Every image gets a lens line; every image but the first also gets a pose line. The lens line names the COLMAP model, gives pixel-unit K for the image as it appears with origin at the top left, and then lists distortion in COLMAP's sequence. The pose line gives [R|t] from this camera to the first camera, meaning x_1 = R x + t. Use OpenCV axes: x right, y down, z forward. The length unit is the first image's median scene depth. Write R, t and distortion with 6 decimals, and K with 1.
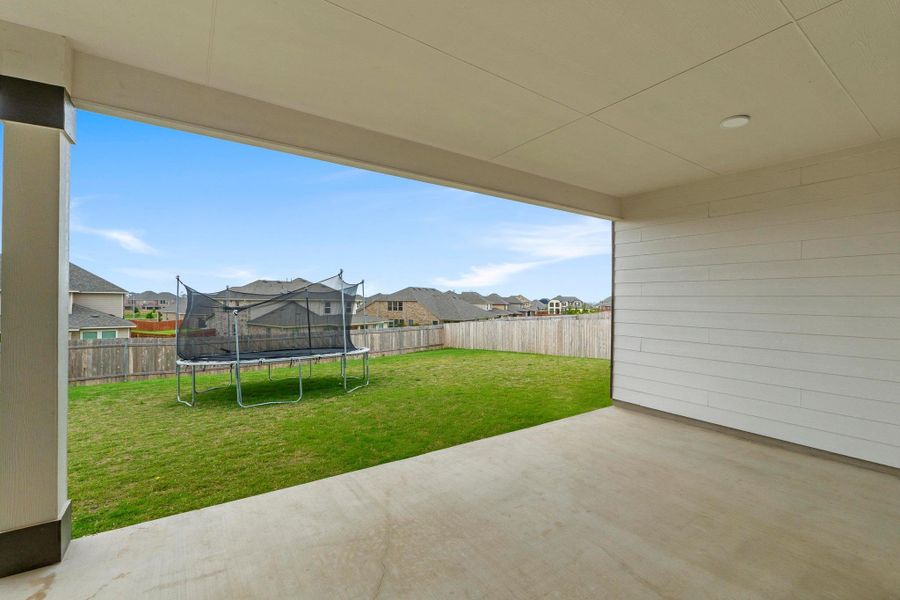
lens RADIAL K [[383.7, 0, 448.6], [0, 383.7, 298.5], [0, 0, 1]] dist [-0.004905, -0.000177]
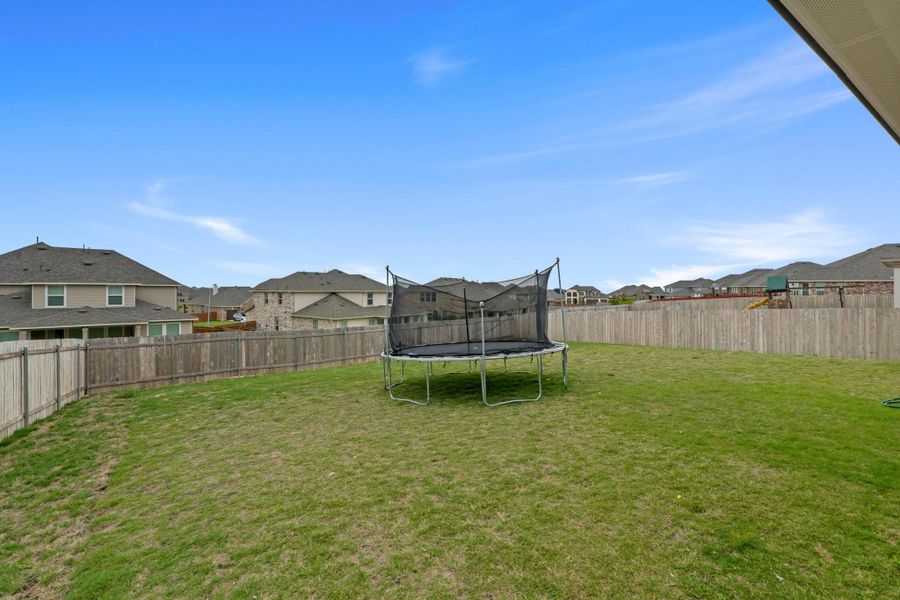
lens RADIAL K [[383.7, 0, 448.9], [0, 383.7, 306.2], [0, 0, 1]] dist [-0.004905, -0.000177]
pose [[0.999909, -0.005744, -0.012171, -0.282448], [0.006273, 0.999018, 0.043857, 0.000380], [0.011907, -0.043929, 0.998964, 0.036055]]
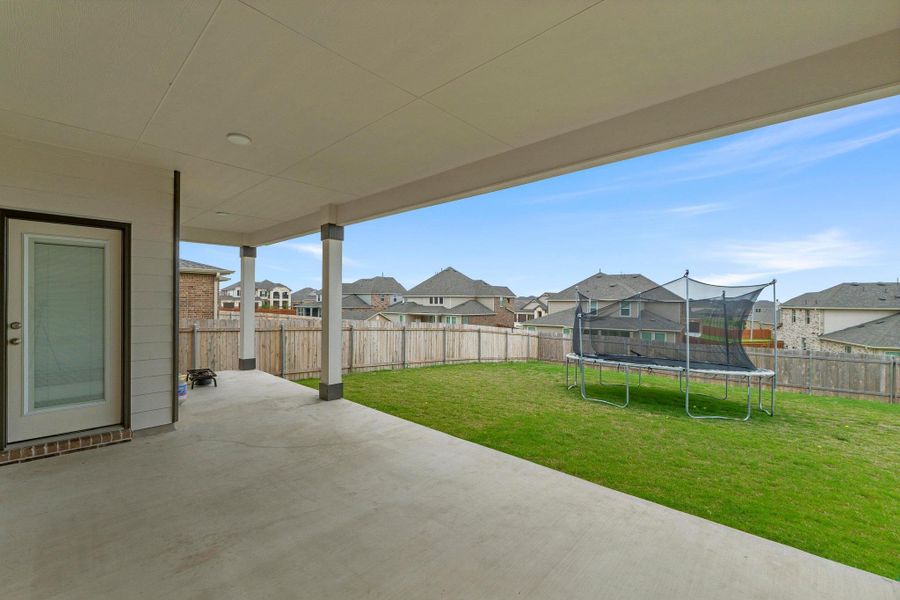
lens RADIAL K [[383.7, 0, 446.0], [0, 383.7, 304.4], [0, 0, 1]] dist [-0.004905, -0.000177]
pose [[0.220020, -0.000157, -0.975495, 0.226297], [-0.006101, 0.999980, -0.001537, 0.002351], [0.975476, 0.006290, 0.220014, 0.155143]]
